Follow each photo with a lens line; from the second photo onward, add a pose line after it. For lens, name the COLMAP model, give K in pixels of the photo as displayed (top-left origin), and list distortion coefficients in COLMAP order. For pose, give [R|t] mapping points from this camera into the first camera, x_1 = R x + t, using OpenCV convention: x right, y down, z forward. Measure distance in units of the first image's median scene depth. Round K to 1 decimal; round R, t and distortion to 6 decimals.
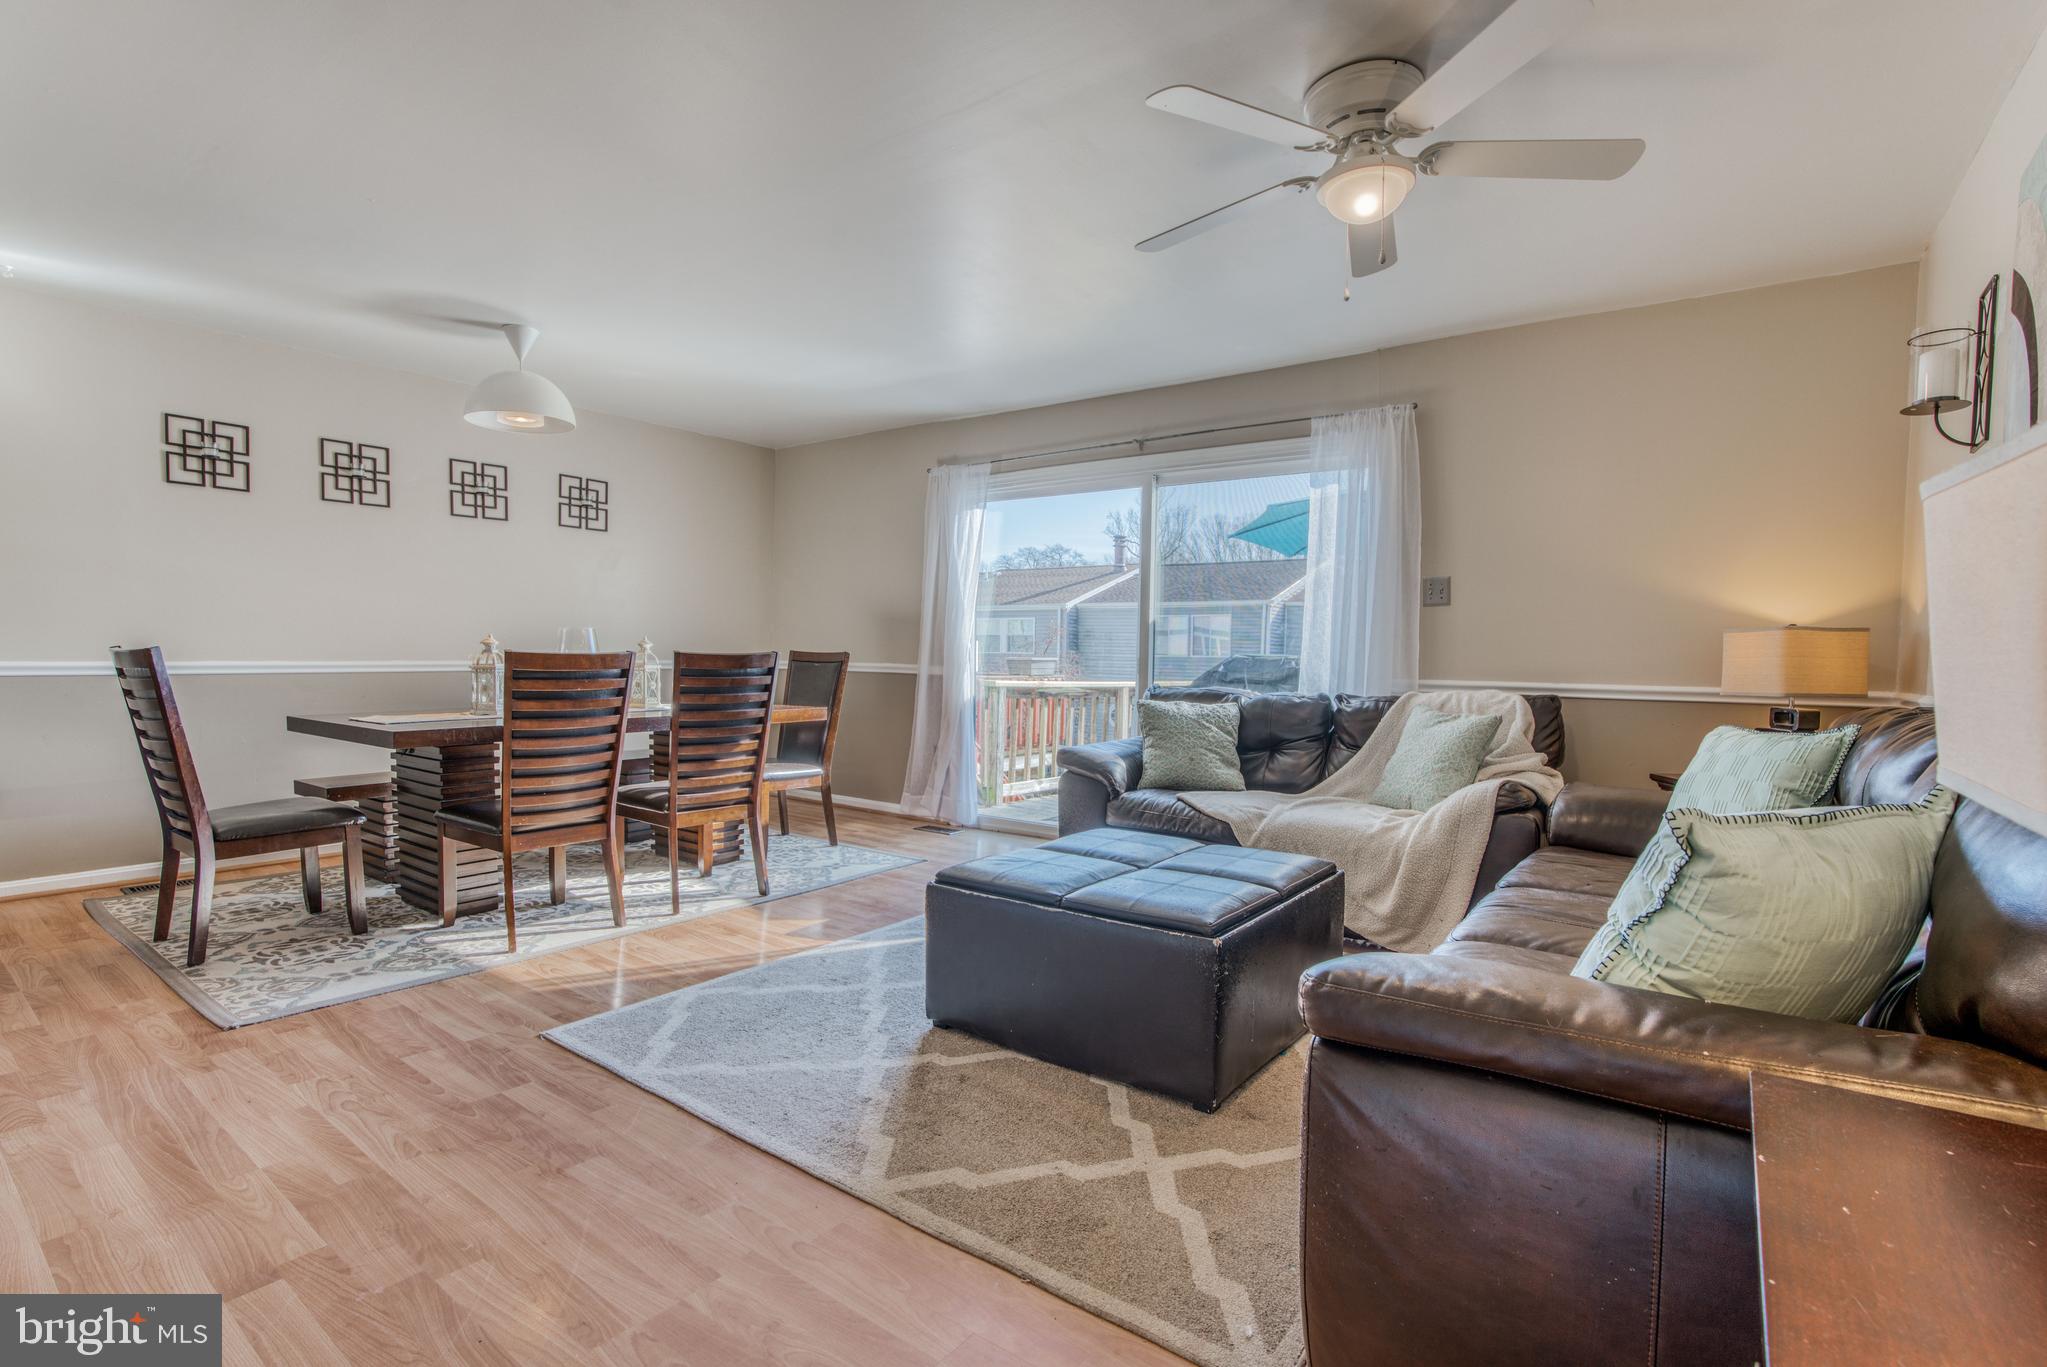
lens RADIAL K [[970.9, 0, 1006.7], [0, 970.9, 695.4], [0, 0, 1]] dist [-0.046546, 0.013572]
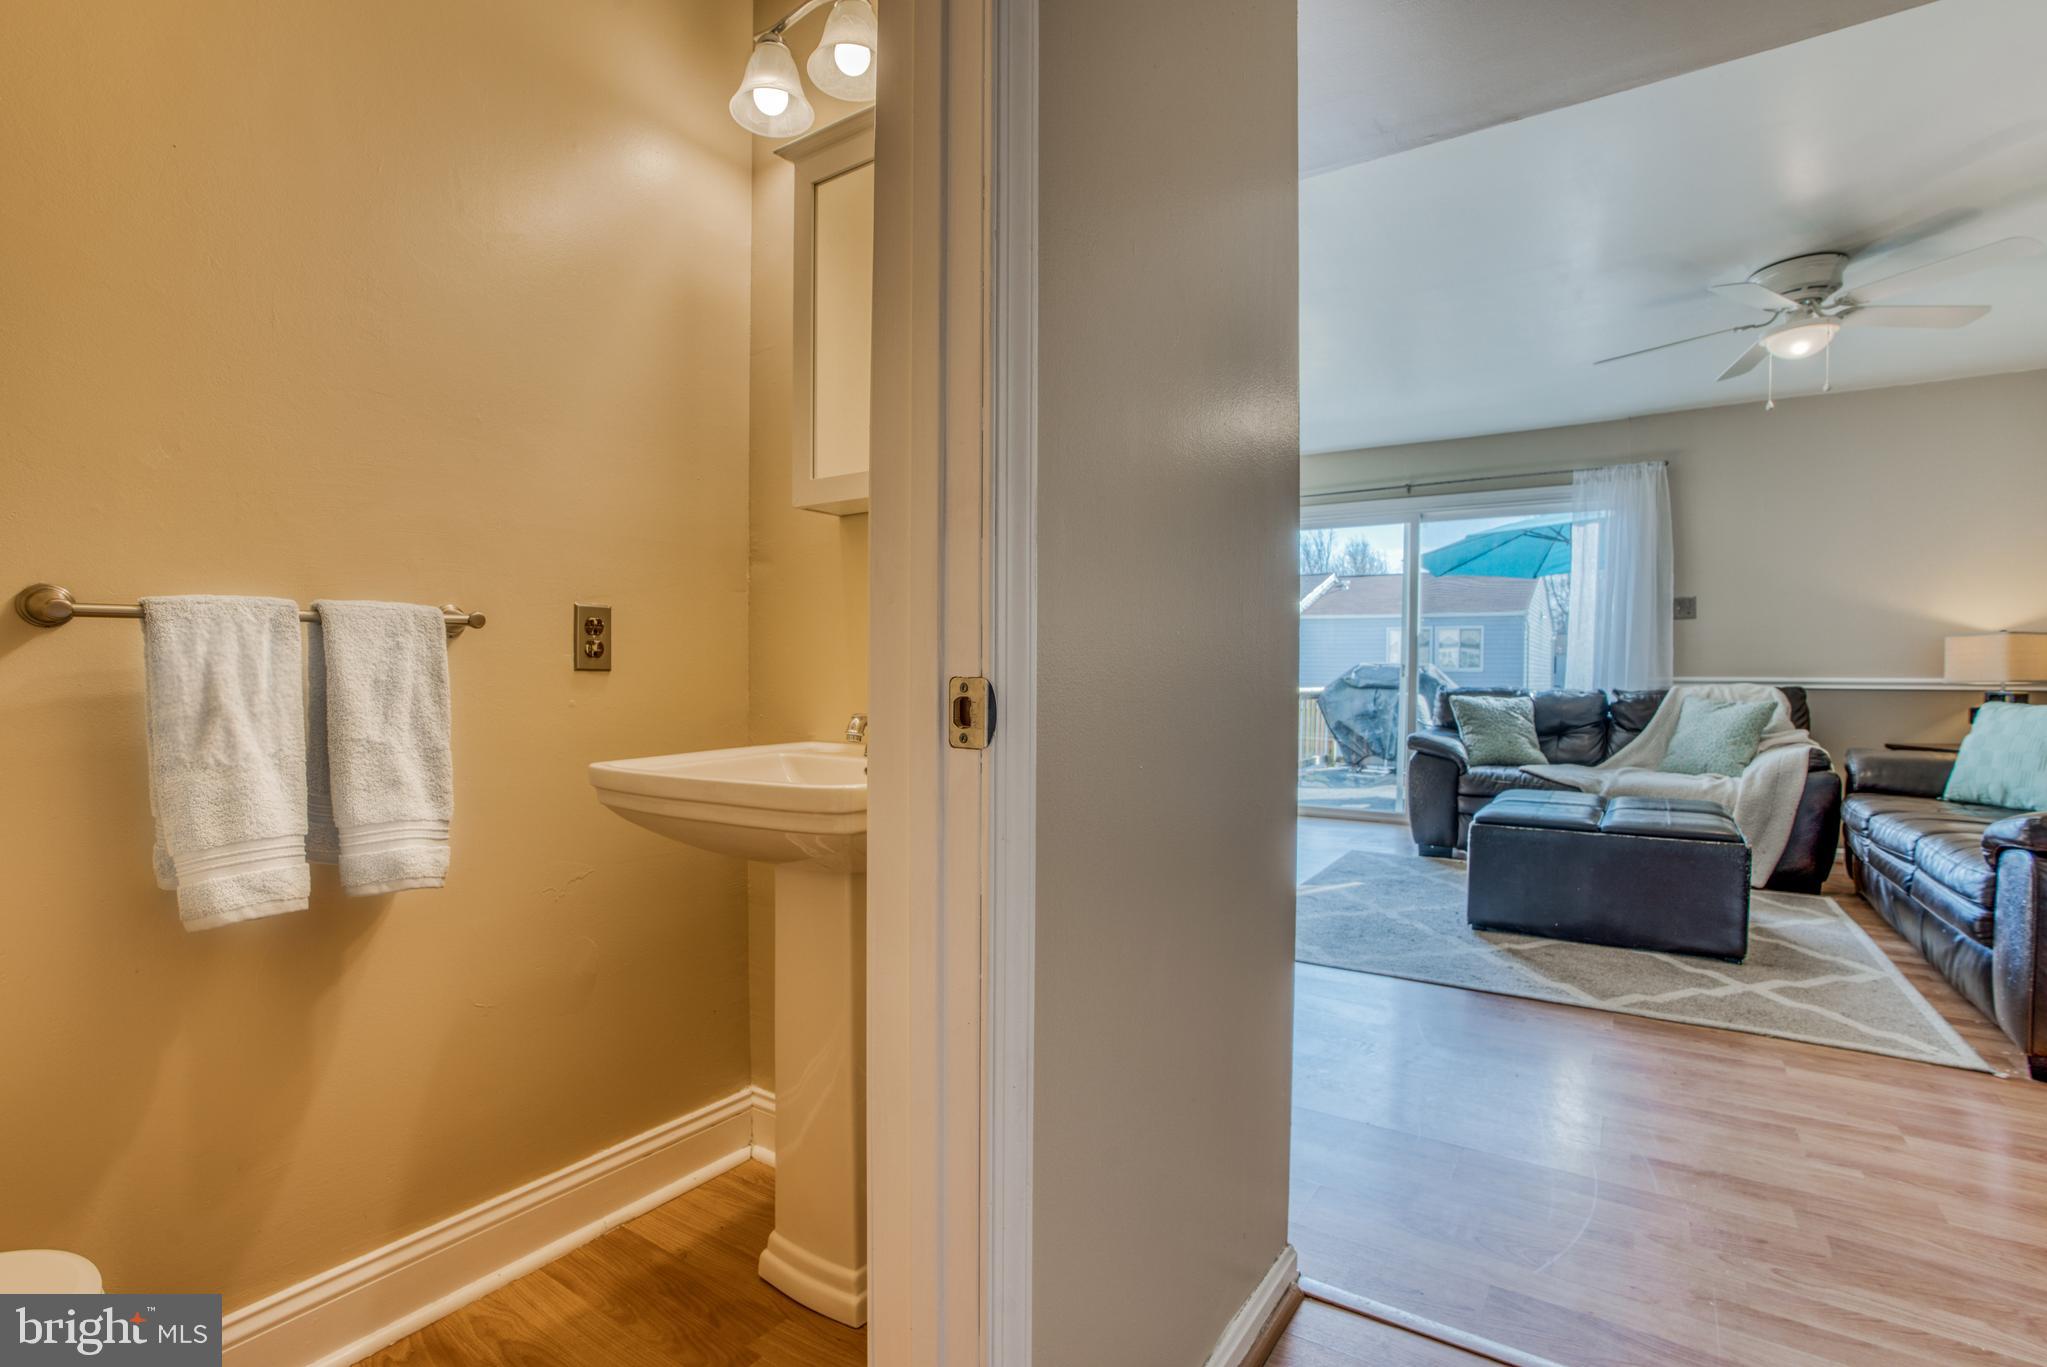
lens RADIAL K [[970.9, 0, 1004.6], [0, 970.9, 700.6], [0, 0, 1]] dist [-0.046546, 0.013572]
pose [[0.998189, -0.012782, 0.058780, -0.621768], [0.013307, 0.999875, -0.008561, 0.016052], [-0.058664, 0.009328, 0.998234, -0.243911]]
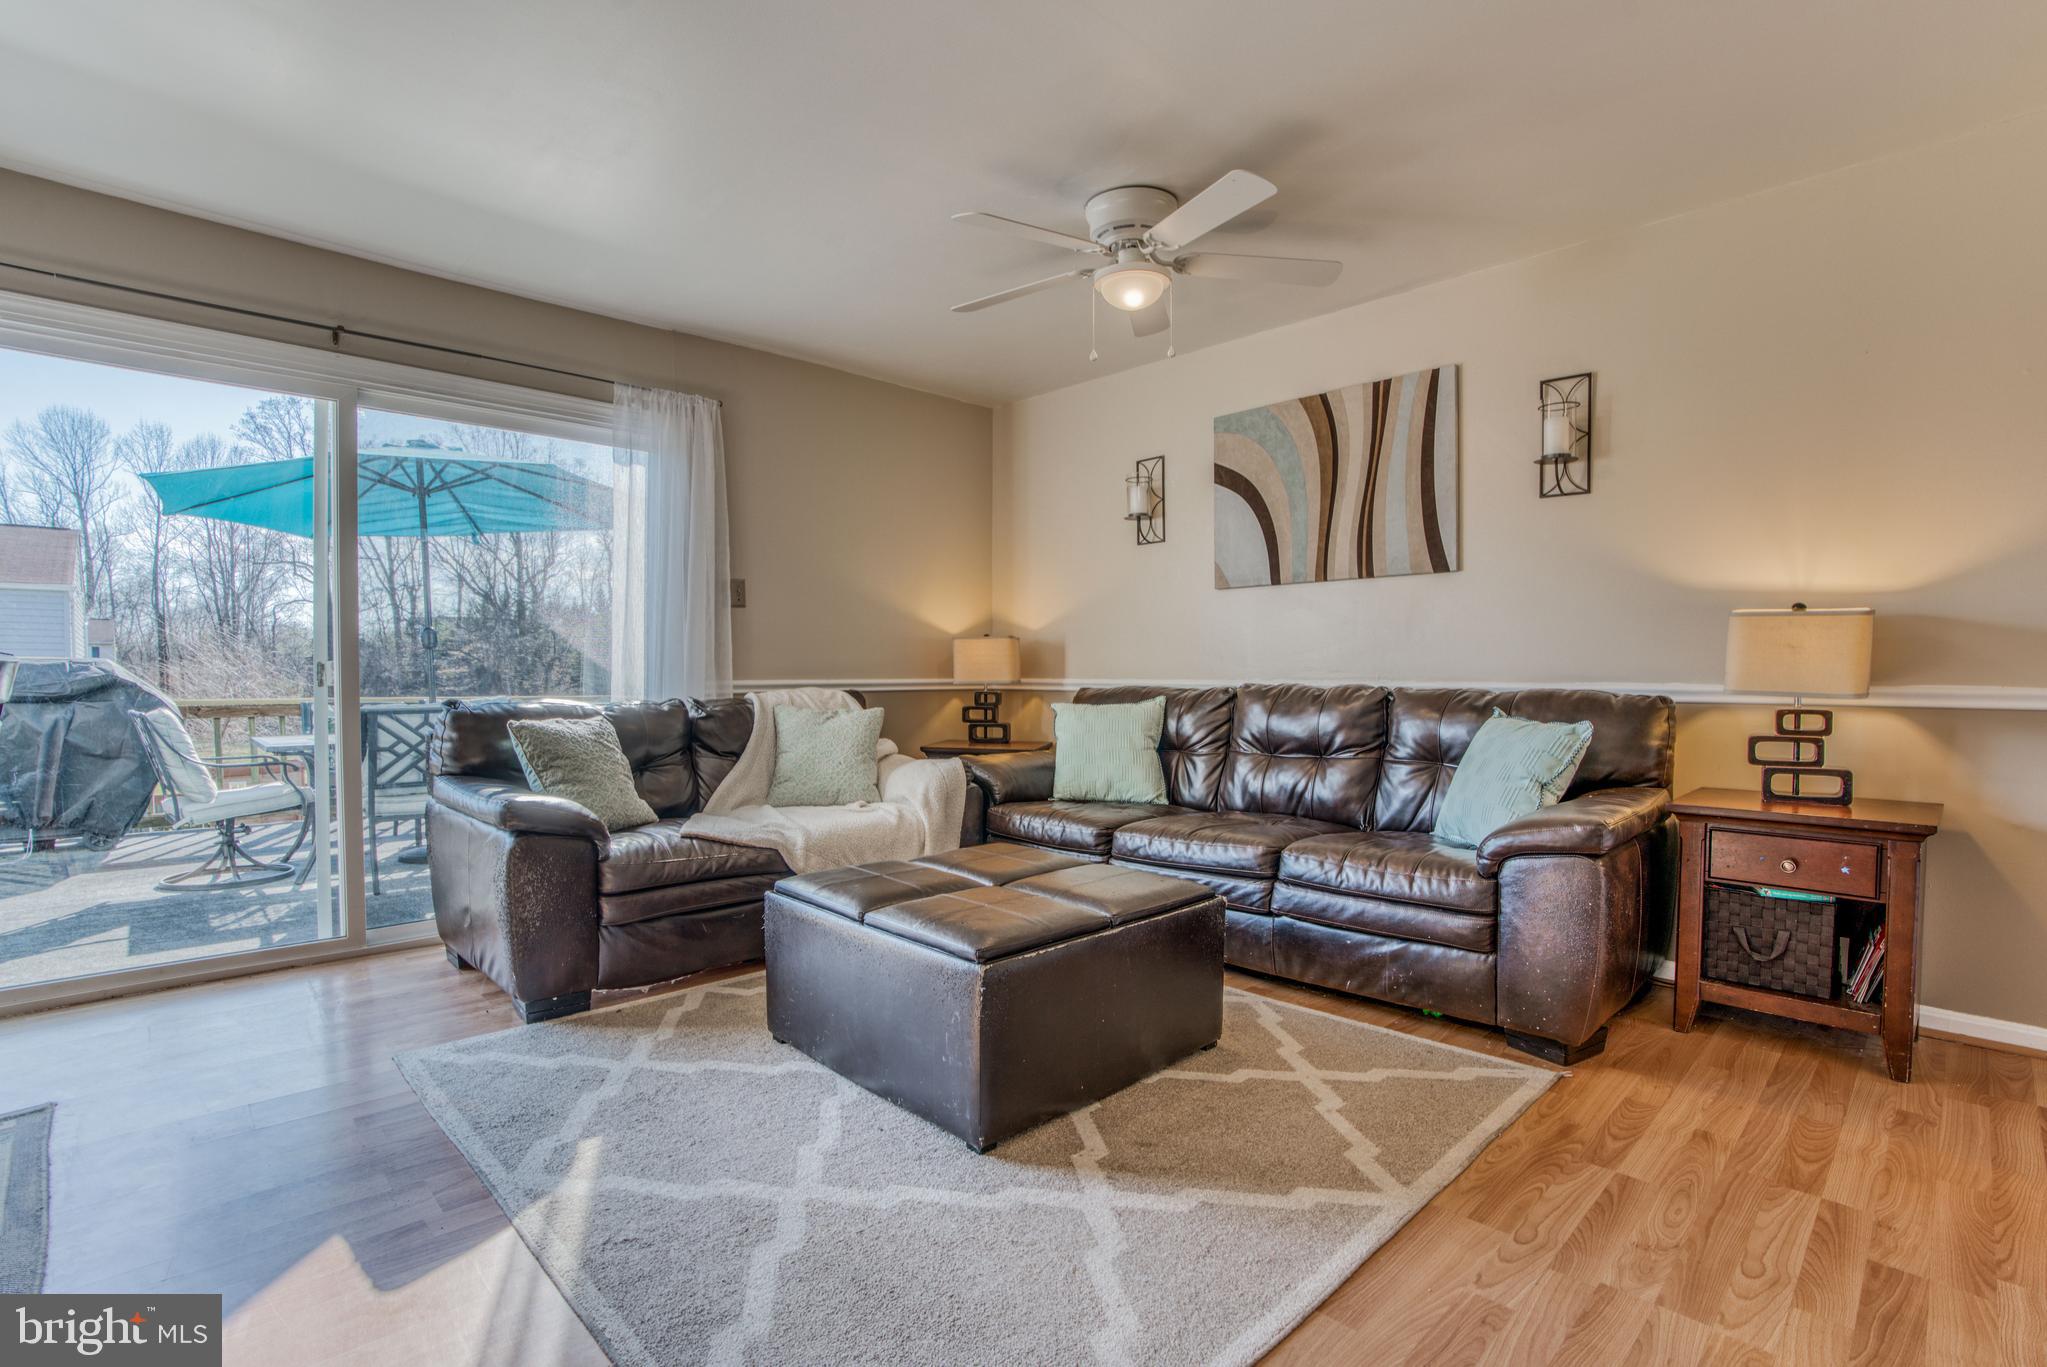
lens RADIAL K [[970.9, 0, 1020.4], [0, 970.9, 696.6], [0, 0, 1]] dist [-0.046546, 0.013572]
pose [[0.143496, -0.043228, 0.988706, -0.609953], [0.040197, 0.998476, 0.037821, -0.031160], [-0.988834, 0.034316, 0.145014, 0.652868]]
